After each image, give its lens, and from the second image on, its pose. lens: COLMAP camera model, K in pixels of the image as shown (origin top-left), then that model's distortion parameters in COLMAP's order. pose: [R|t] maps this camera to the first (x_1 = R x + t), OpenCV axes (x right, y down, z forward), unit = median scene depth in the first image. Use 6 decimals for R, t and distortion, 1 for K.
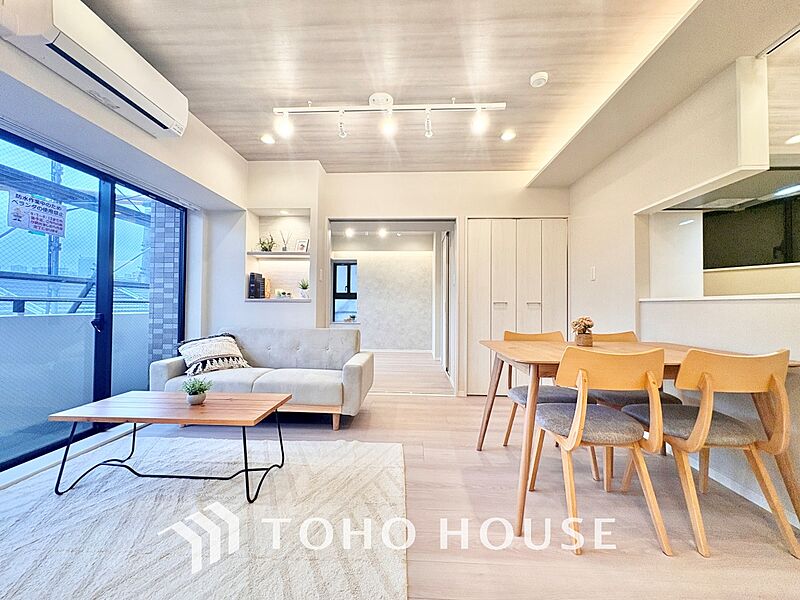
lens RADIAL K [[321.5, 0, 399.4], [0, 321.5, 300.0], [0, 0, 1]] dist [0.000722, 0.000073]
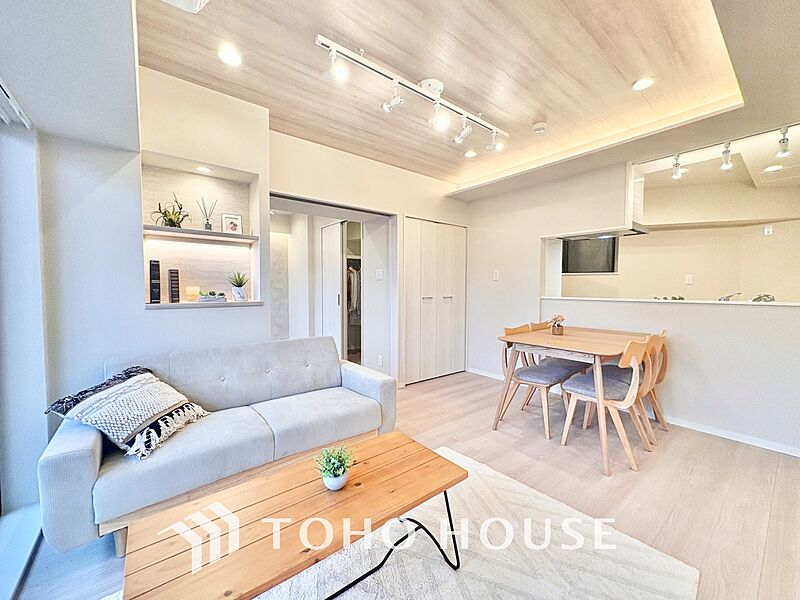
lens RADIAL K [[321.5, 0, 399.5], [0, 321.5, 300.4], [0, 0, 1]] dist [0.000722, 0.000073]
pose [[0.751757, -0.034200, 0.658553, -0.505975], [-0.008989, 0.998030, 0.062090, -0.051475], [-0.659380, -0.052596, 0.749968, 0.235808]]
